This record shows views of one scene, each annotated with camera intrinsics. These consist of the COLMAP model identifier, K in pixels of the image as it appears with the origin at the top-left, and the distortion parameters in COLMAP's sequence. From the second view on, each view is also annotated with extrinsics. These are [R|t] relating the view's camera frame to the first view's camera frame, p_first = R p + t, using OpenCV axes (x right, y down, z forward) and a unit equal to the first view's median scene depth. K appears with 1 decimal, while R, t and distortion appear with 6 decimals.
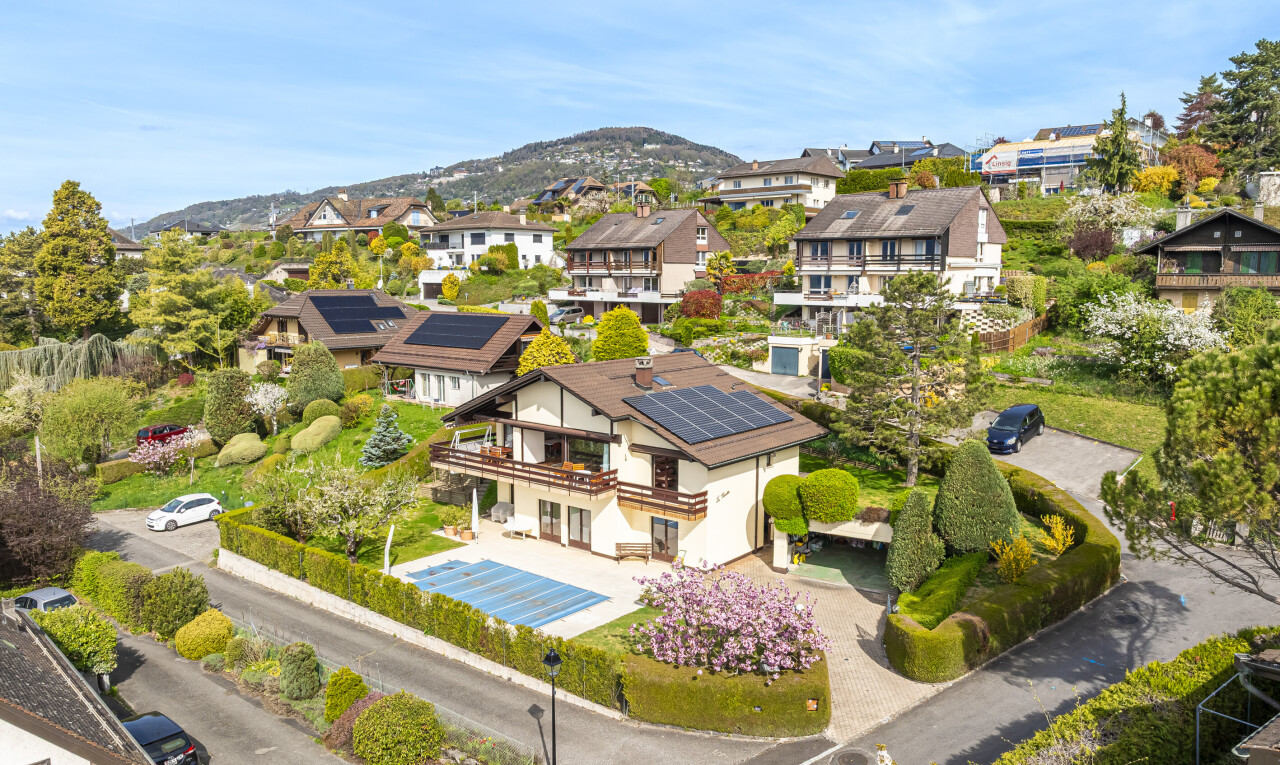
lens RADIAL K [[872.6, 0, 640.0], [0, 872.6, 382.5], [0, 0, 1]] dist [-0.015448, -0.000759]
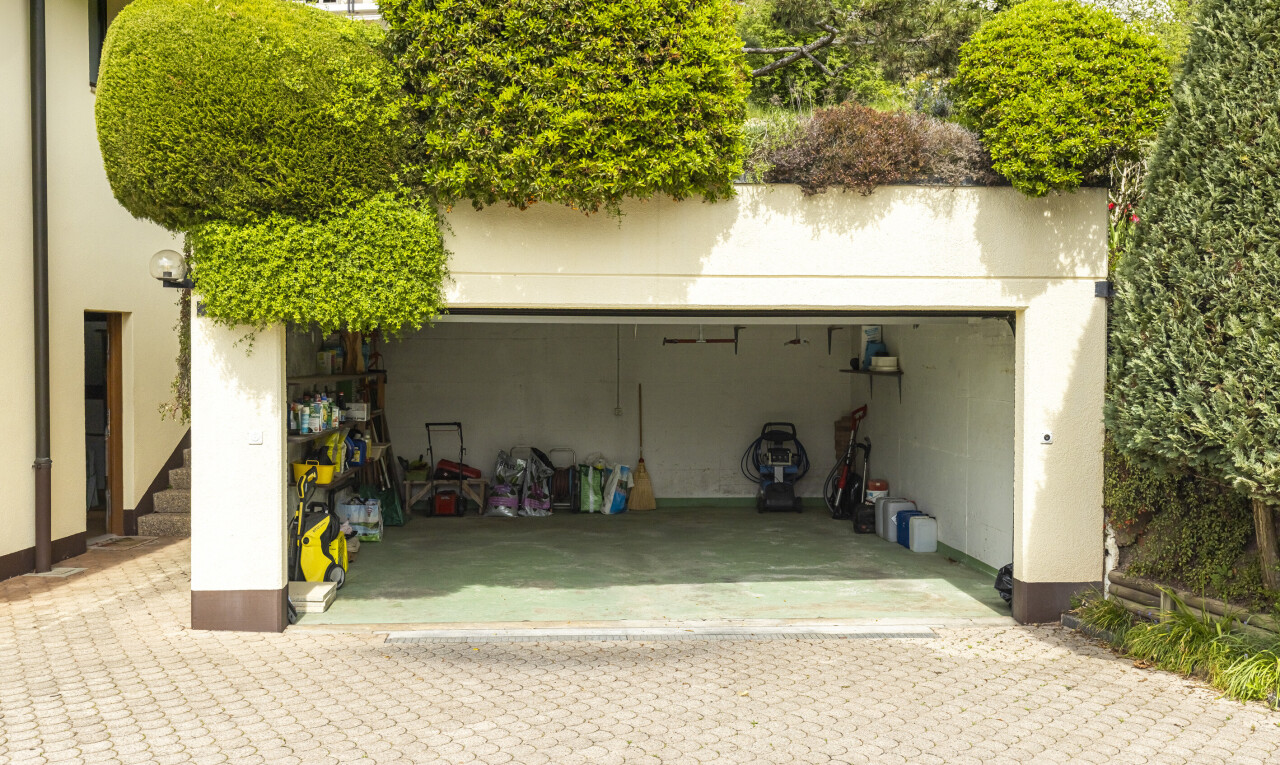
lens RADIAL K [[1314.8, 0, 640.0], [0, 1314.8, 382.5], [0, 0, 1]] dist [-0.009641, -0.006555]
pose [[0.793986, -0.018324, 0.607660, 0.043019], [0.067550, 0.996015, -0.058227, 0.104835], [-0.604172, 0.087278, 0.792060, 0.418166]]
